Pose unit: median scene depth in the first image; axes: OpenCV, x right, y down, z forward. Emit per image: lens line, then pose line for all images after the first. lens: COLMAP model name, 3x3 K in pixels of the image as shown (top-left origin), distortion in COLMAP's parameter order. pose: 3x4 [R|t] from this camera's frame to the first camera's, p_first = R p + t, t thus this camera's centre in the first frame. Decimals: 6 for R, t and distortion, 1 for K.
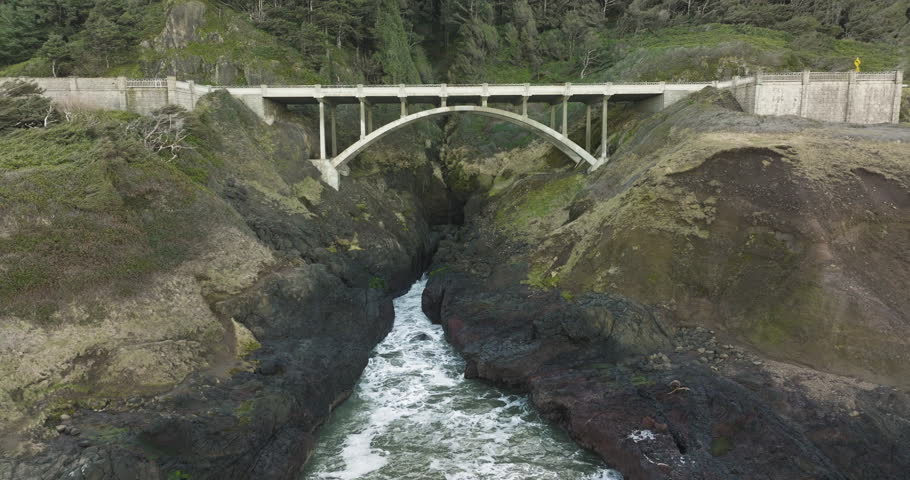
lens RADIAL K [[651.6, 0, 455.0], [0, 651.6, 240.0], [0, 0, 1]] dist [0.006187, 0.011876]
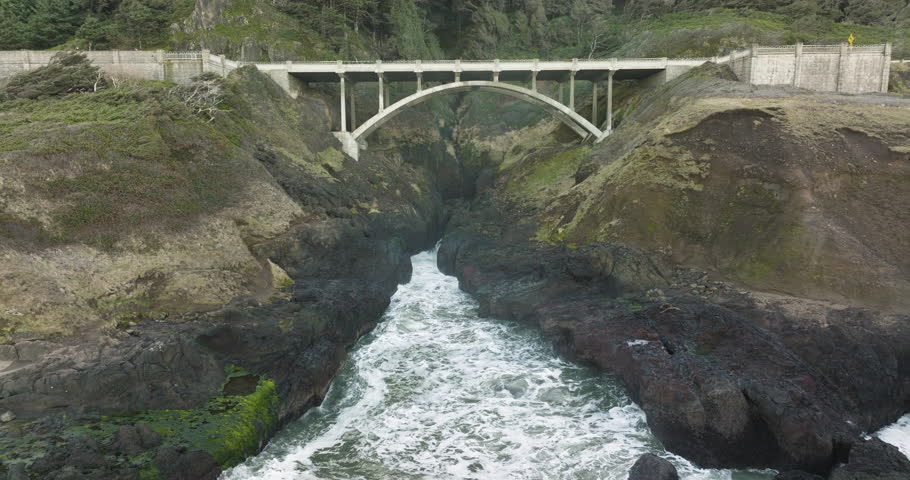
lens RADIAL K [[651.6, 0, 455.0], [0, 651.6, 240.0], [0, 0, 1]] dist [0.006187, 0.011876]
pose [[0.999890, 0.001956, -0.014674, -0.007325], [-0.001955, 0.999998, 0.000074, 0.075251], [0.014674, -0.000046, 0.999892, -0.086474]]
